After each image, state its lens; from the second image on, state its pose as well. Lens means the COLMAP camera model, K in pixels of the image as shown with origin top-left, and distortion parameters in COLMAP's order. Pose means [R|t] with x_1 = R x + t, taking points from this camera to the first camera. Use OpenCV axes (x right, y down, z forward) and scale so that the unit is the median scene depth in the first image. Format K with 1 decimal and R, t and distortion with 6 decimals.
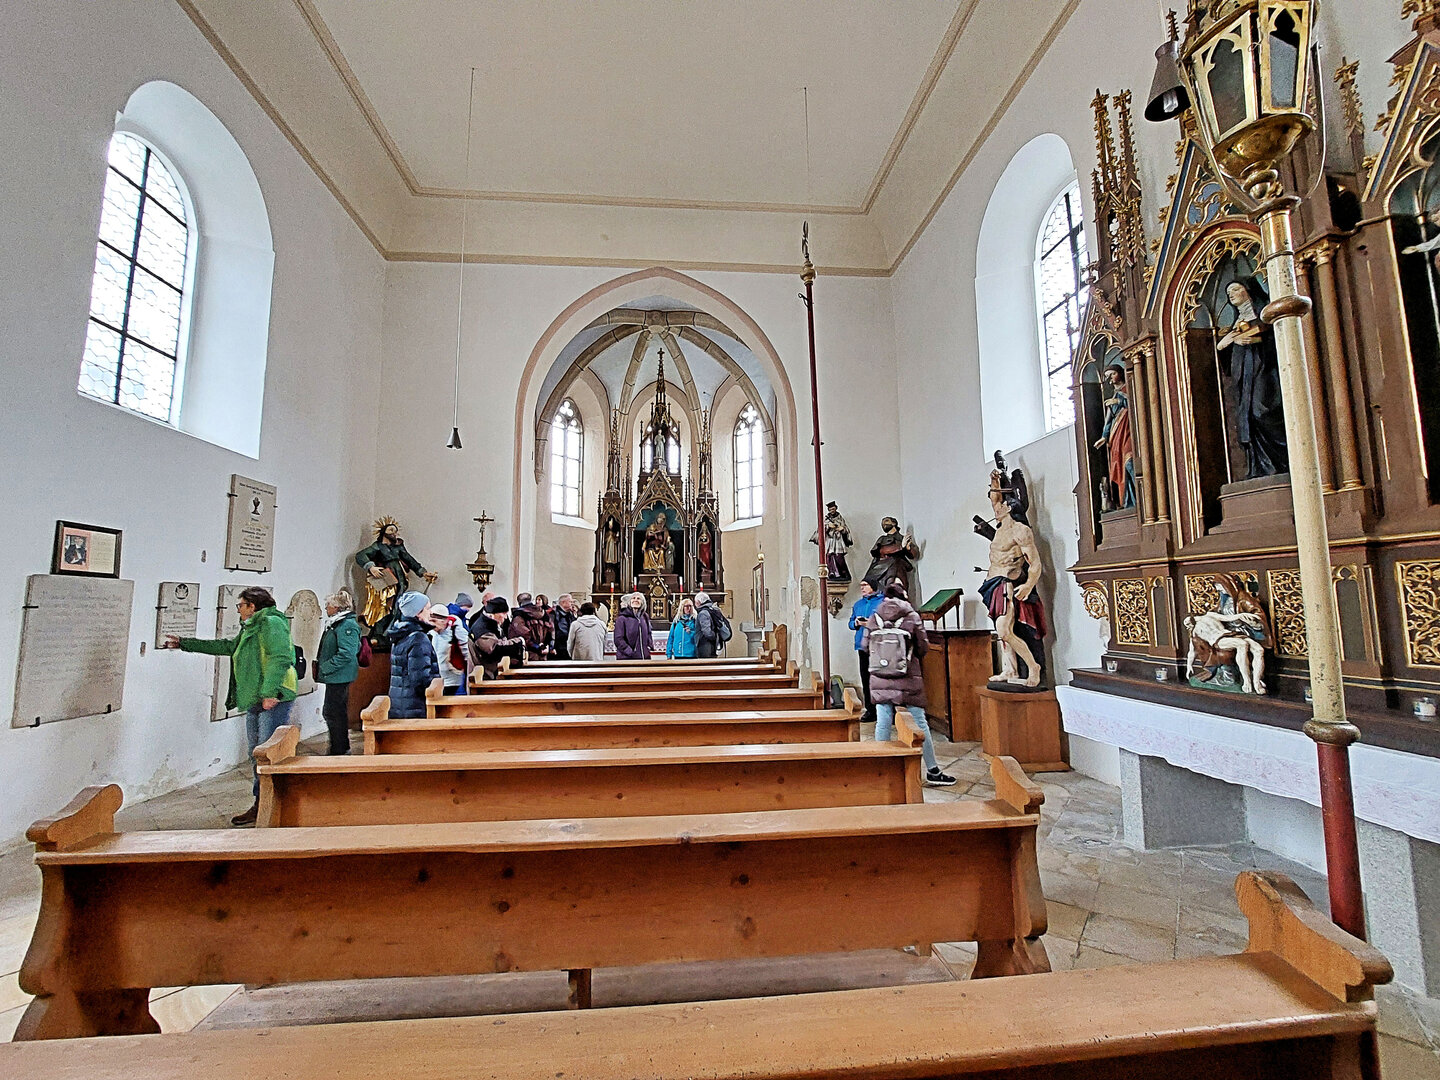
lens RADIAL K [[580.6, 0, 713.5], [0, 580.6, 542.7], [0, 0, 1]] dist [-0.001246, -0.000007]
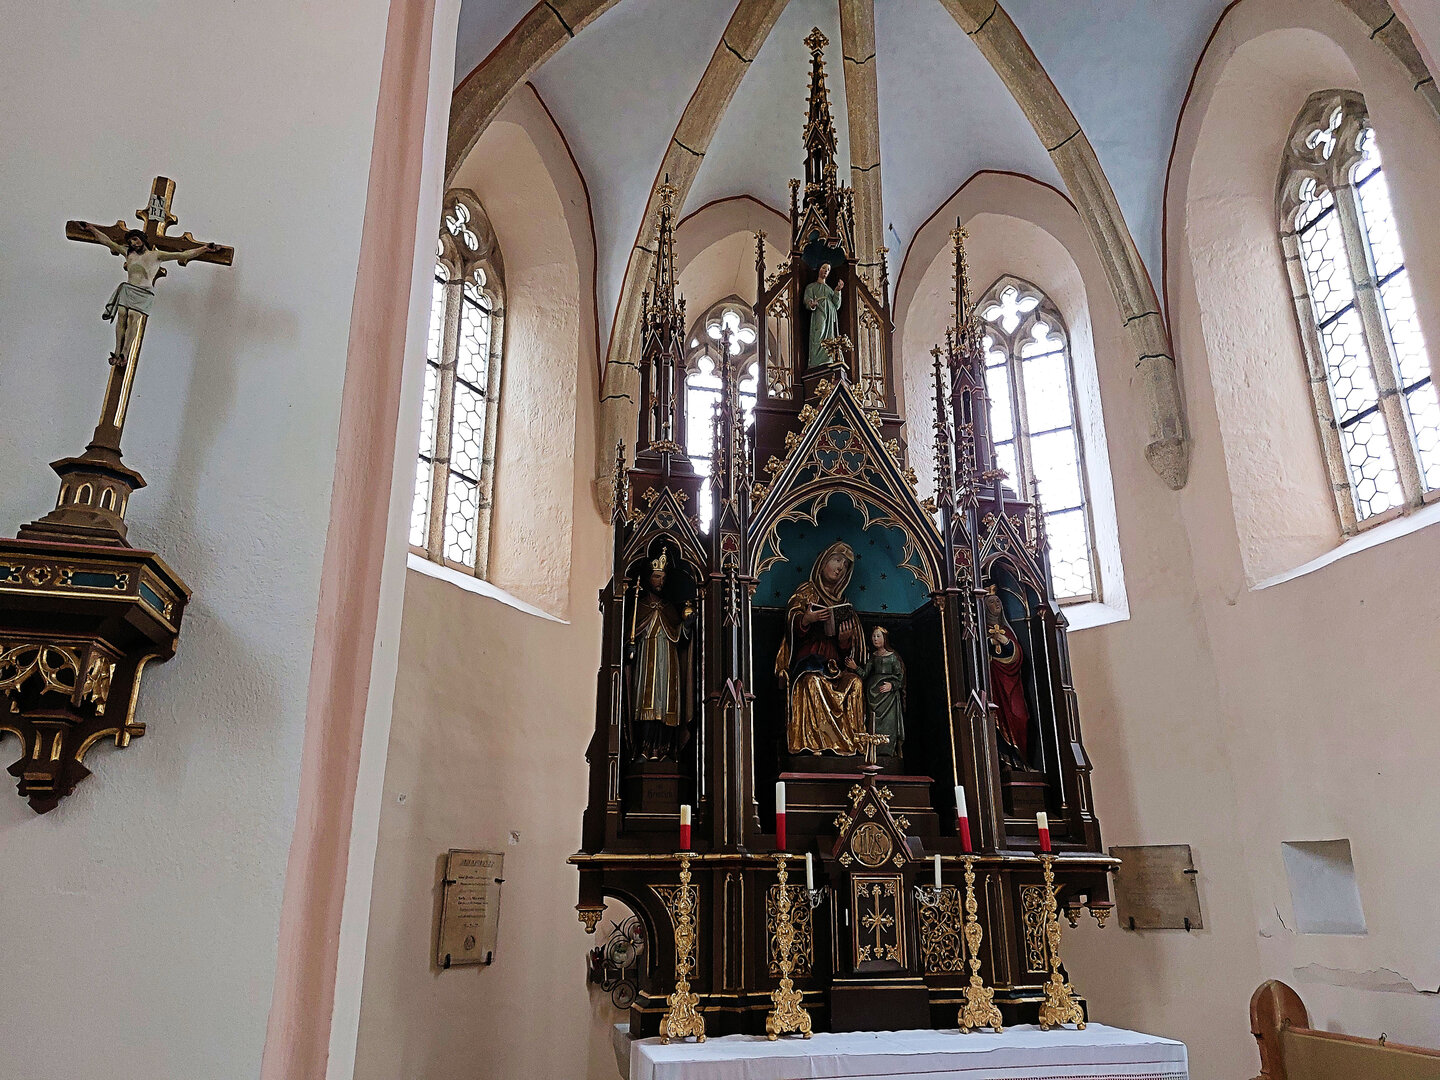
lens RADIAL K [[1058.1, 0, 725.7], [0, 1058.1, 543.4], [0, 0, 1]] dist [0.042442, -0.016064]
pose [[0.988530, 0.052978, 0.141426, -0.213701], [-0.021713, 0.976579, -0.214062, 0.055448], [-0.149454, 0.208536, 0.966528, 0.545539]]
